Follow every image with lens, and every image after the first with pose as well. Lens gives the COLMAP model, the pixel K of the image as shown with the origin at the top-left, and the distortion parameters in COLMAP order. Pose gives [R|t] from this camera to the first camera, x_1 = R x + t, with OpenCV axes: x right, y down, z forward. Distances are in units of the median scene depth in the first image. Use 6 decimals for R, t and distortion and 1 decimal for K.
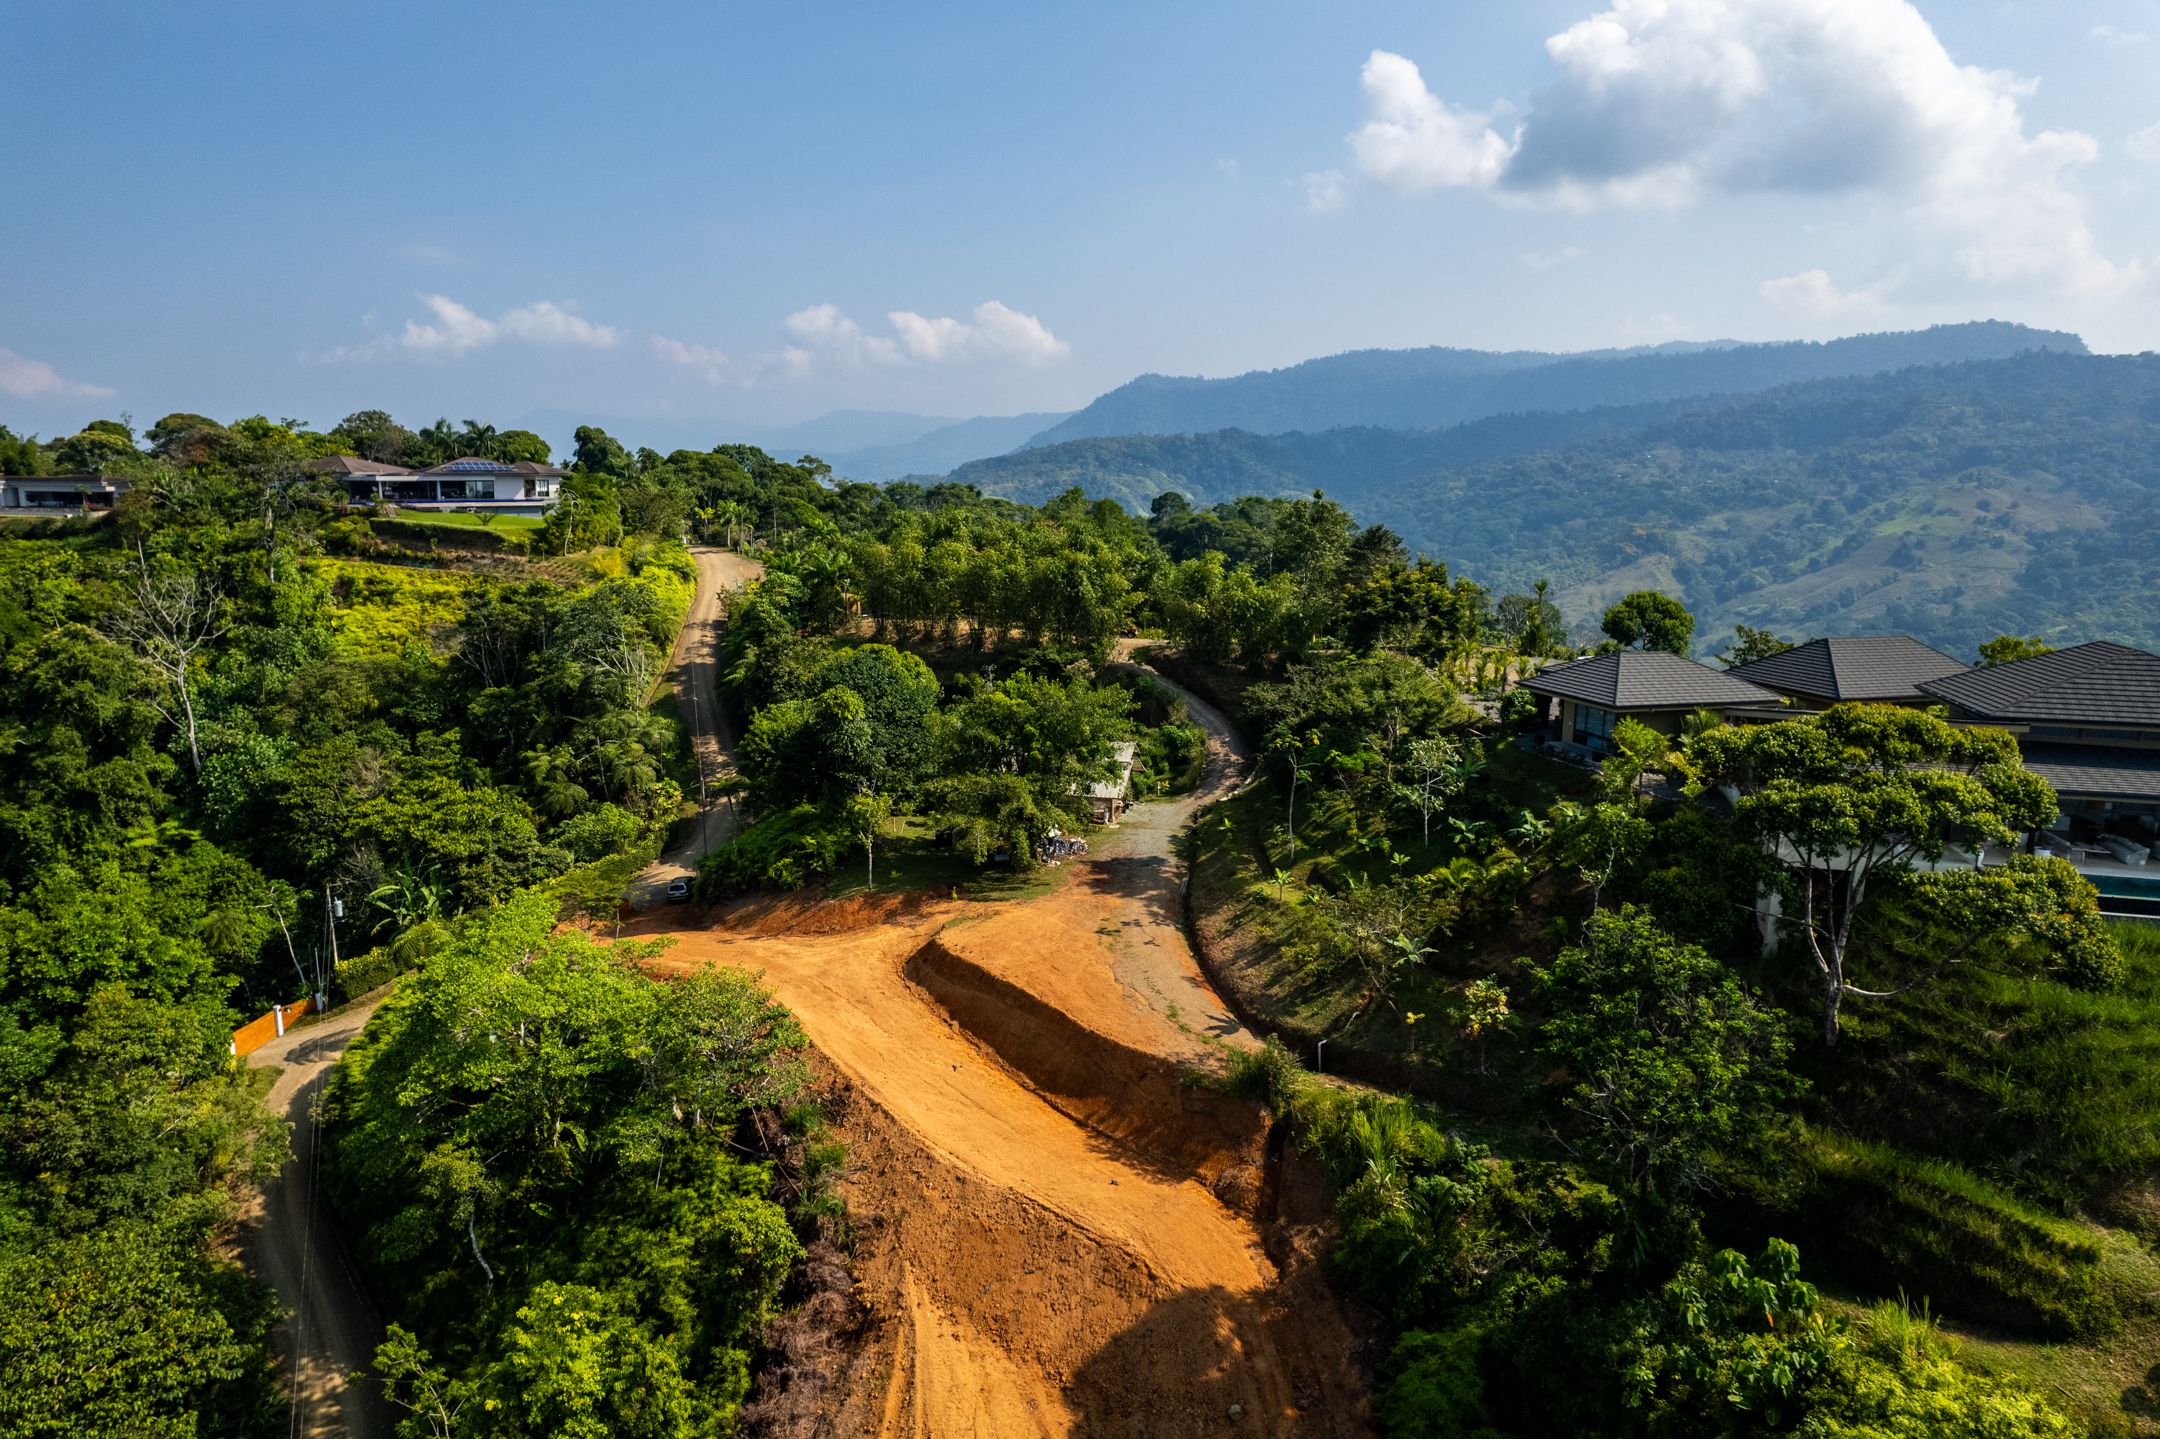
lens RADIAL K [[1381.1, 0, 1073.4], [0, 1381.1, 731.3], [0, 0, 1]] dist [-0.070202, 0.060748]
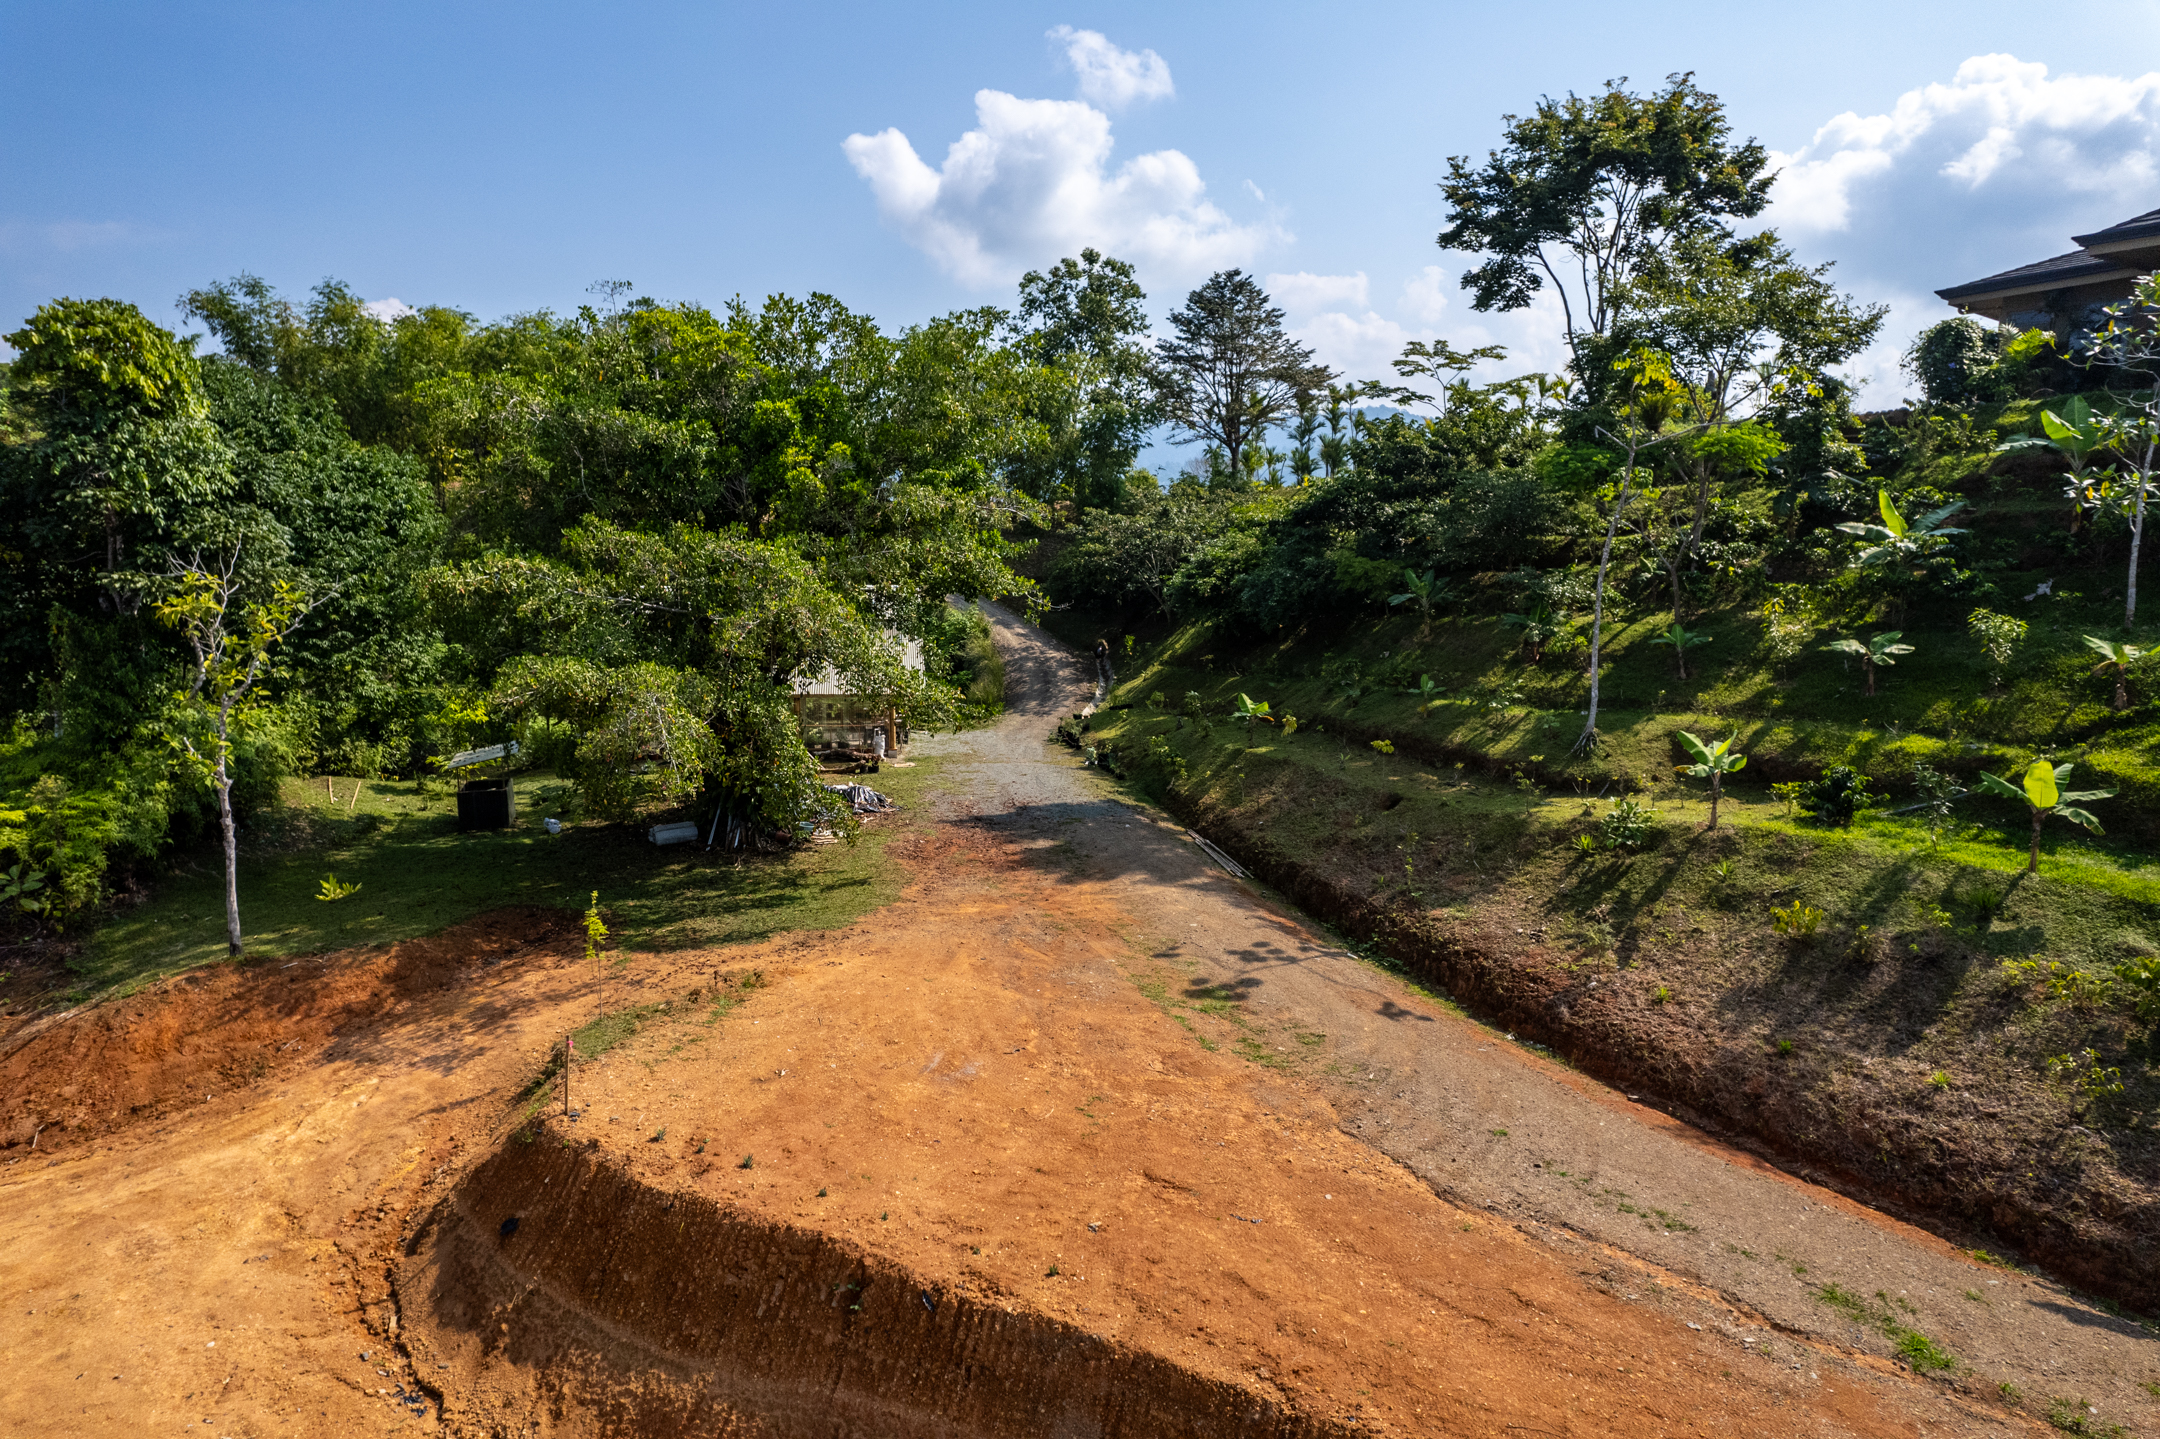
lens RADIAL K [[1381.1, 0, 1077.1], [0, 1381.1, 731.4], [0, 0, 1]] dist [-0.070202, 0.060748]
pose [[0.930789, -0.047372, 0.362474, -0.064638], [0.065392, 0.997151, -0.037600, 0.067861], [-0.359660, 0.058701, 0.931235, 0.504951]]
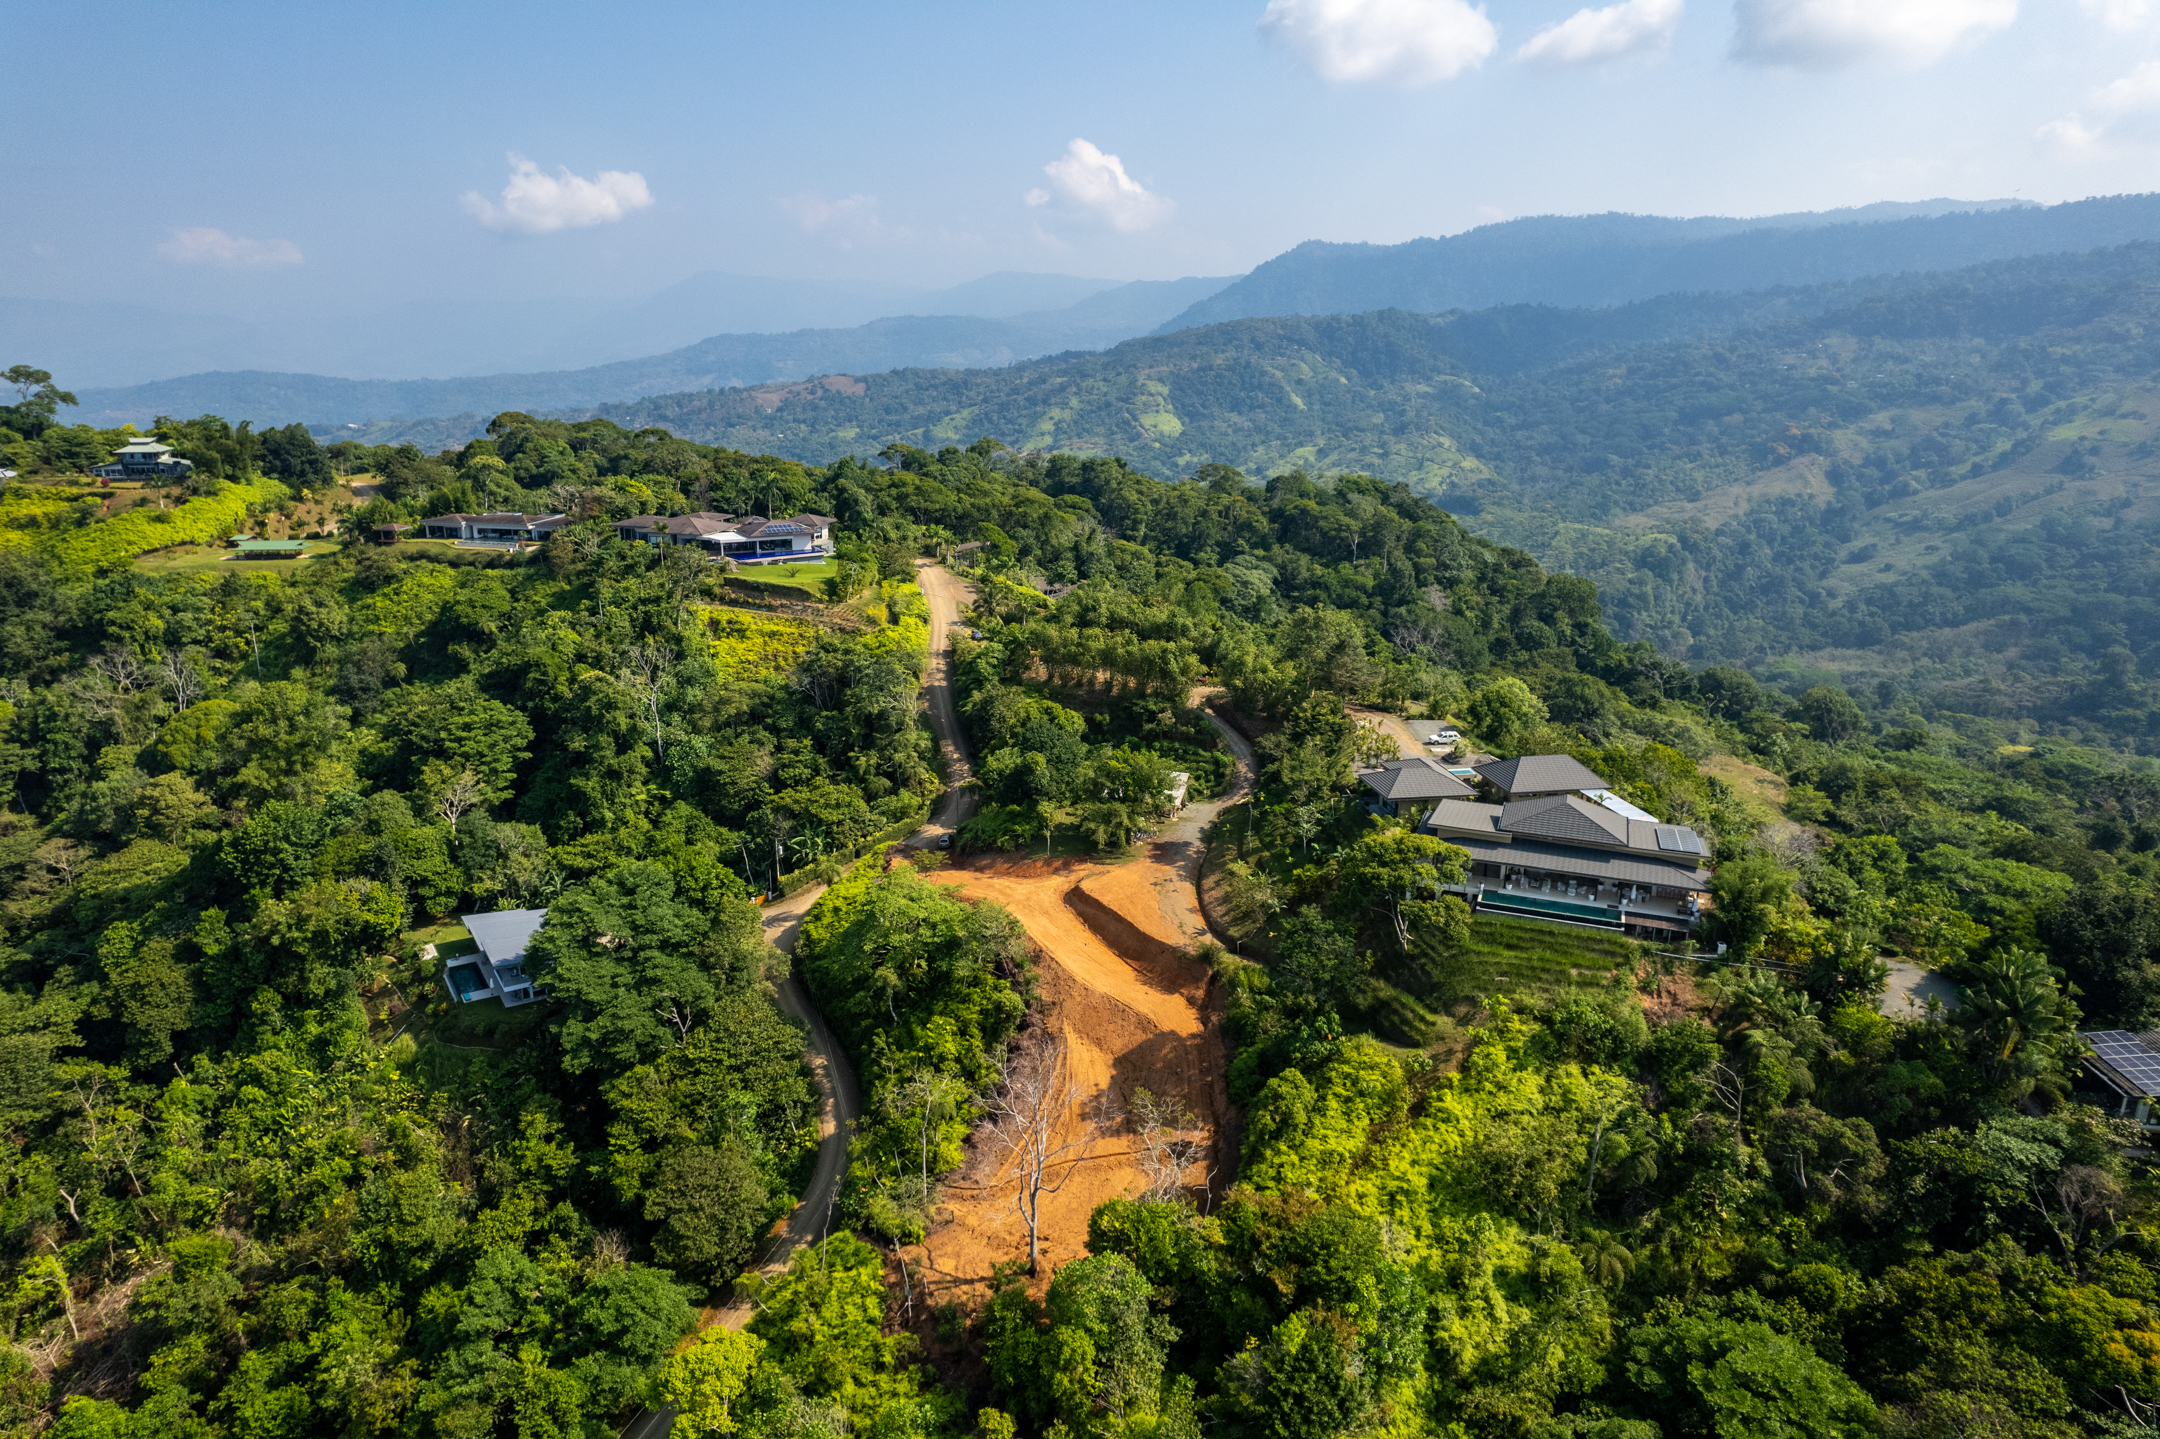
lens RADIAL K [[1381.1, 0, 1056.7], [0, 1381.1, 723.2], [0, 0, 1]] dist [-0.070202, 0.060748]
pose [[0.992357, 0.029553, -0.119808, 0.078323], [-0.018514, 0.995566, 0.092227, -0.200431], [0.122002, -0.089304, 0.988504, -0.748486]]
